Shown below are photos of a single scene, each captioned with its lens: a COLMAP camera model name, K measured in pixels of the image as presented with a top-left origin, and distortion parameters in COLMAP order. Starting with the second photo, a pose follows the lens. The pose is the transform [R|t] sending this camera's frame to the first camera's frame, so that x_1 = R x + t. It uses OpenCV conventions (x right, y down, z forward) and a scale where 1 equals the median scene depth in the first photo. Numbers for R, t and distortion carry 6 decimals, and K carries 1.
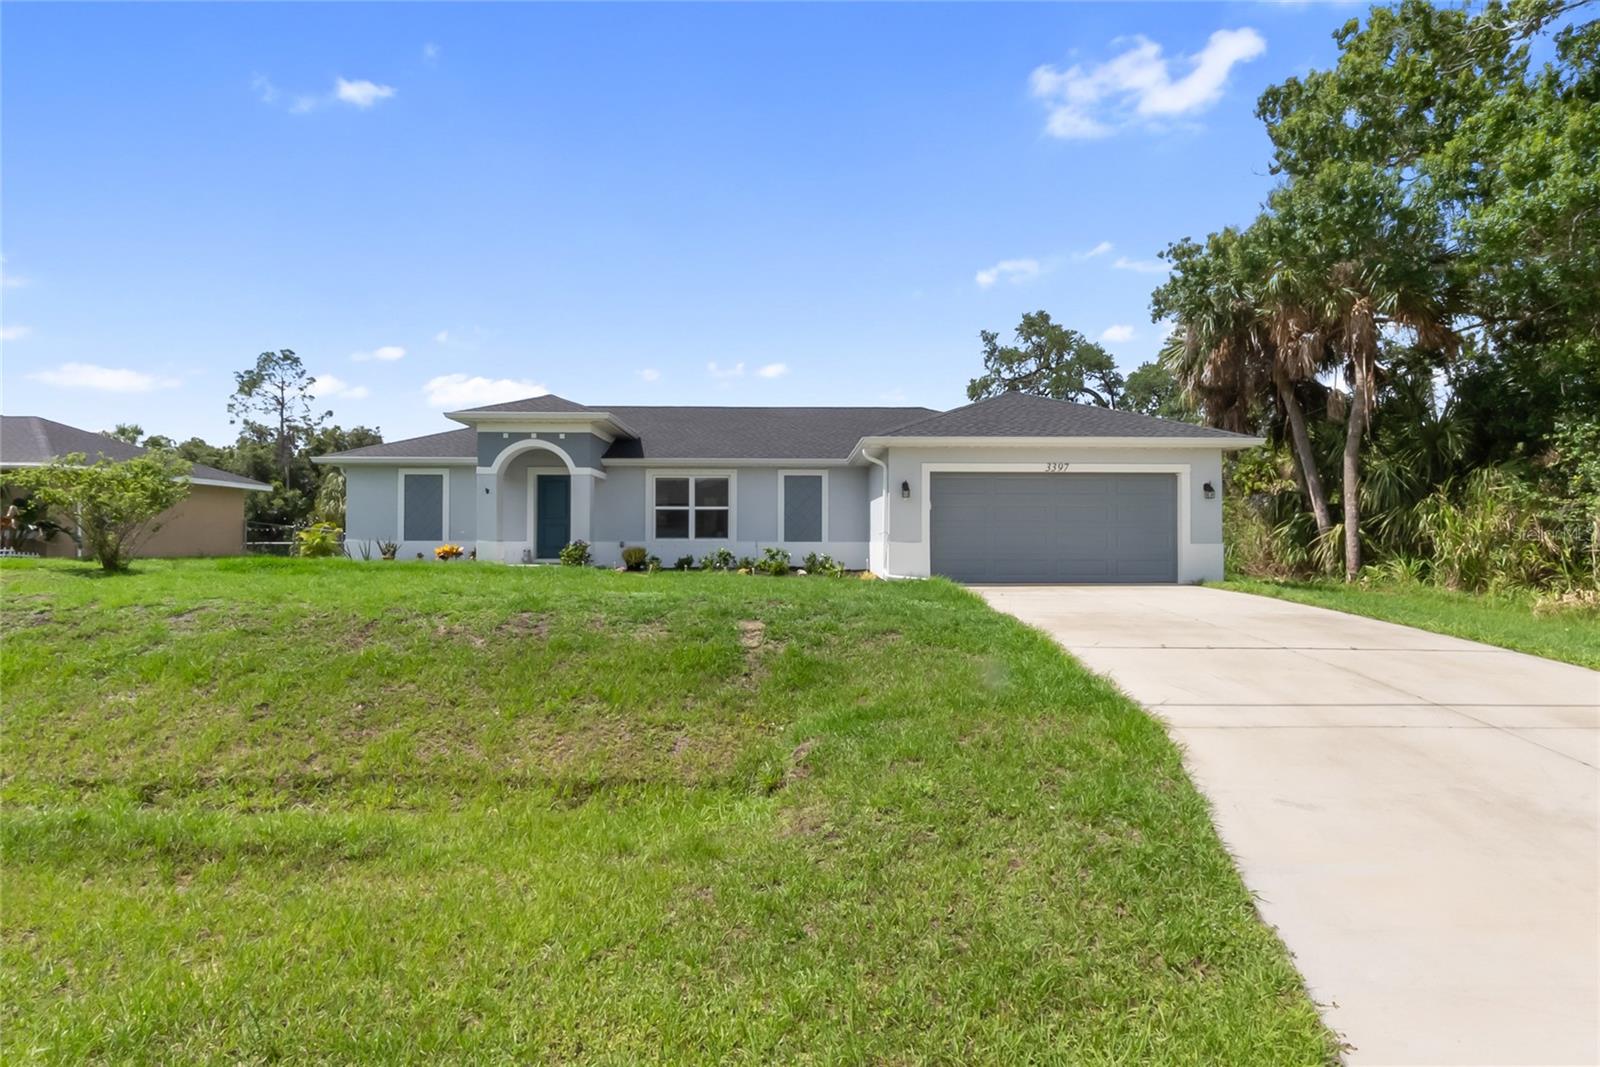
lens RADIAL K [[822.5, 0, 800.0], [0, 822.5, 533.5], [0, 0, 1]] dist [-0.003032, 0.000292]
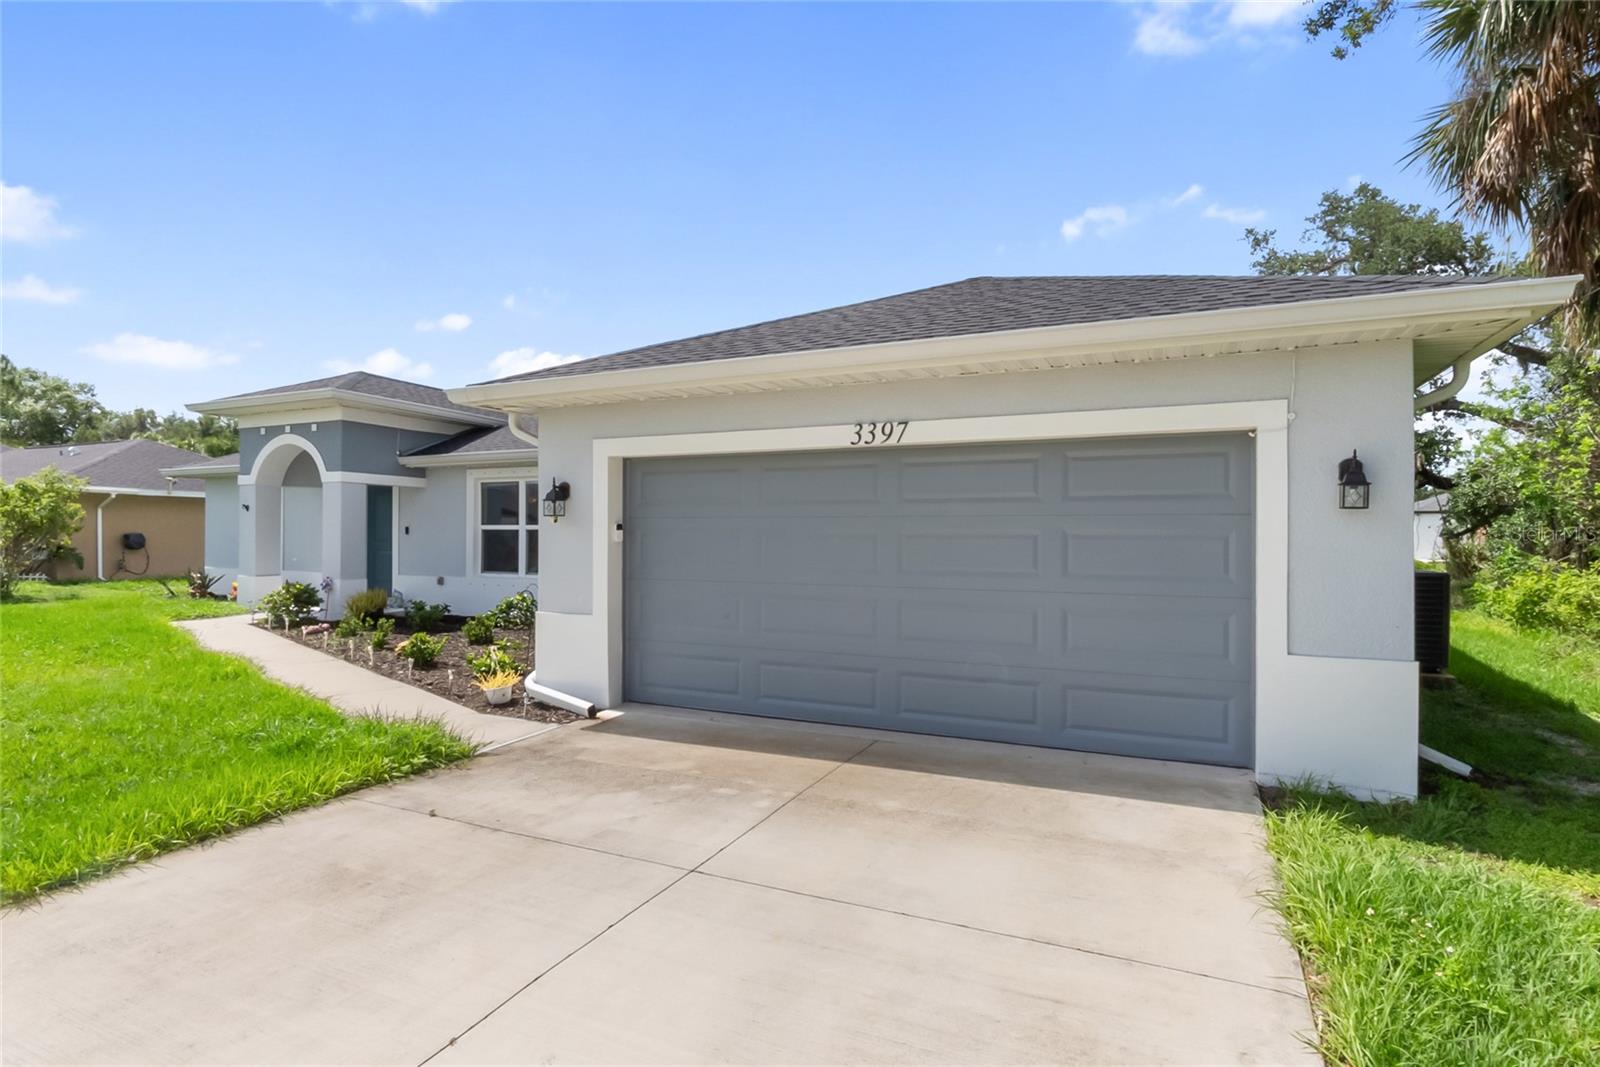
lens RADIAL K [[822.5, 0, 800.0], [0, 822.5, 533.5], [0, 0, 1]] dist [-0.003032, 0.000292]
pose [[0.897508, 0.000250, -0.440998, 0.358983], [0.001511, 0.999992, 0.003643, -0.028179], [0.440996, -0.003935, 0.897501, 0.514091]]
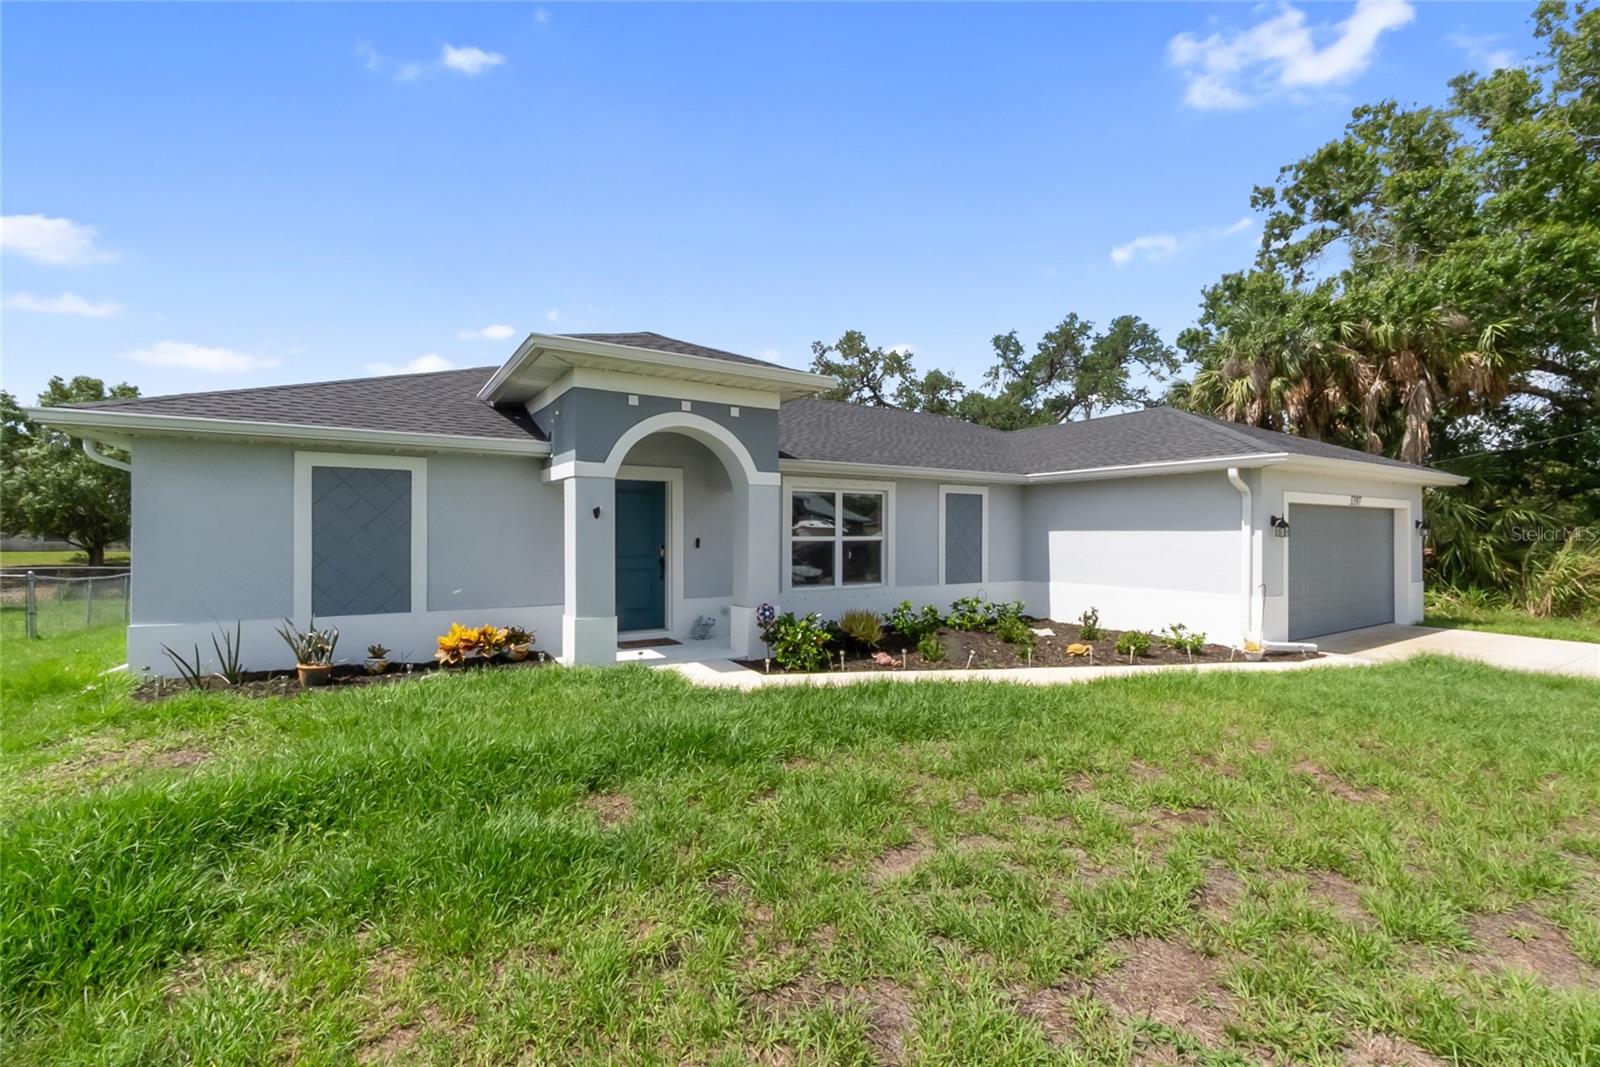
lens RADIAL K [[709.4, 0, 803.1], [0, 709.4, 498.9], [0, 0, 1]] dist [-0.004020, 0.000434]
pose [[0.847447, 0.025157, 0.530284, -0.458480], [-0.003823, 0.999140, -0.041291, -0.039346], [-0.530867, 0.032965, 0.846814, 0.540677]]
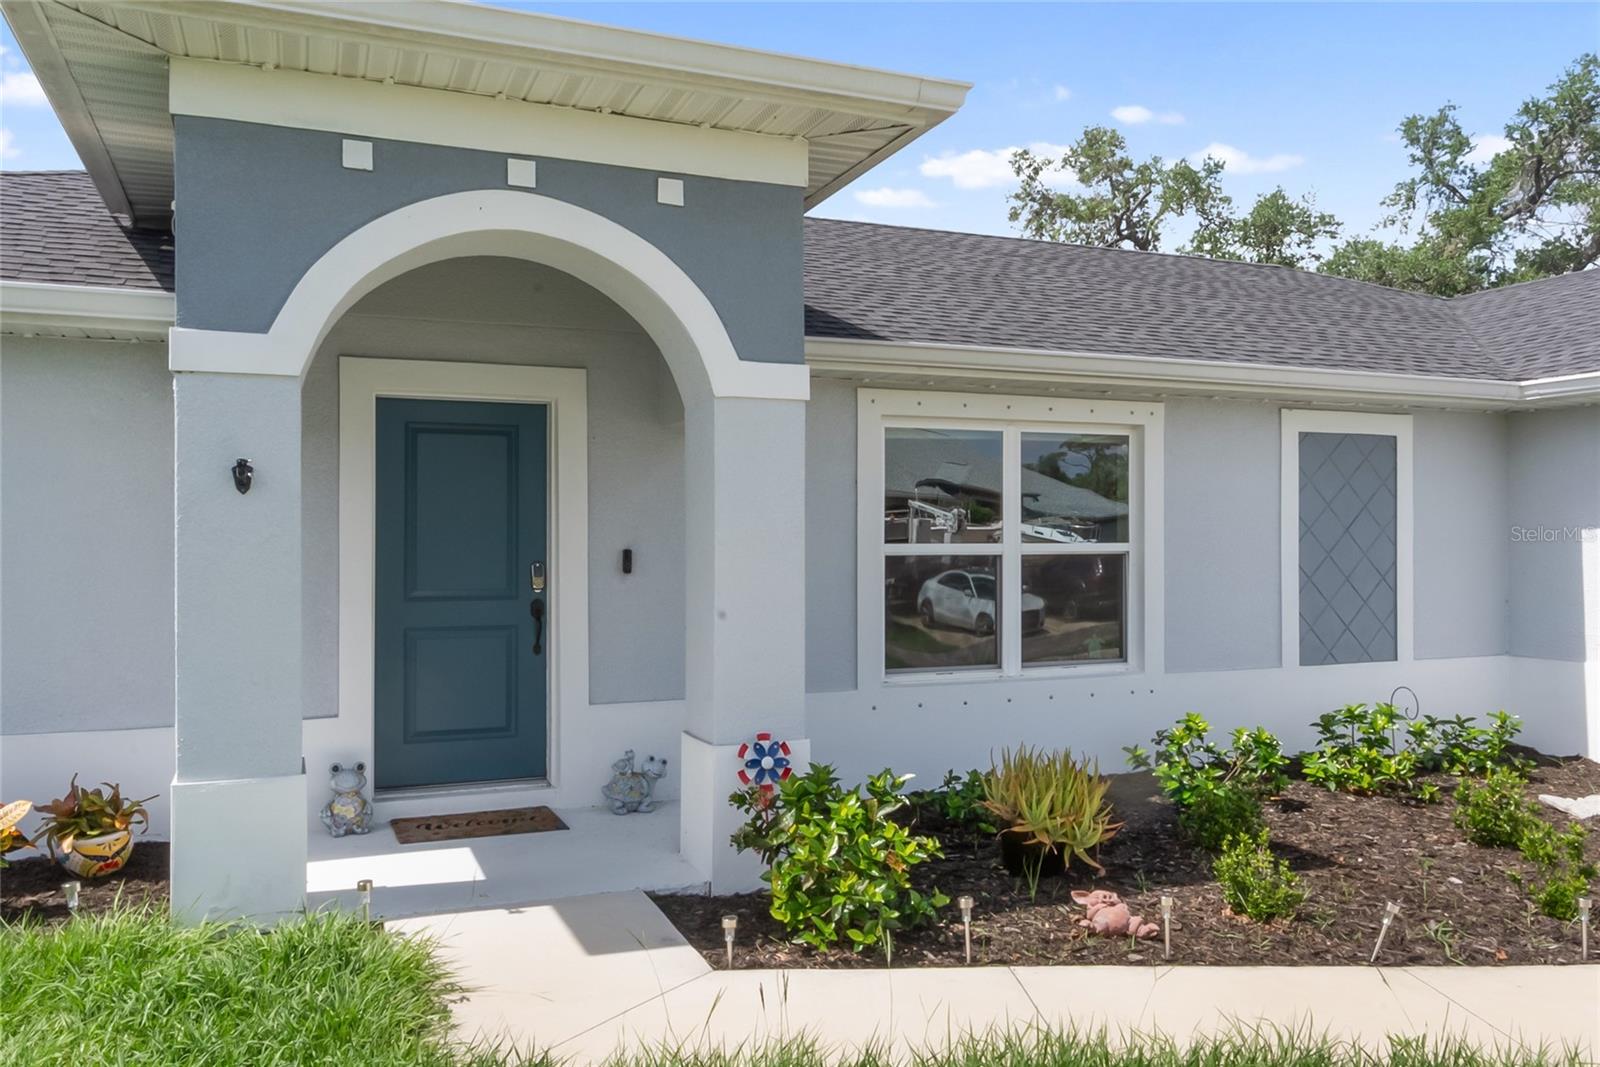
lens RADIAL K [[1271.1, 0, 803.4], [0, 1271.1, 504.8], [0, 0, 1]] dist [0.002886, 0.000380]
pose [[0.925903, 0.005692, 0.377717, -0.343227], [0.001983, 0.999799, -0.019926, -0.037121], [-0.377755, 0.019199, 0.925706, 0.663387]]
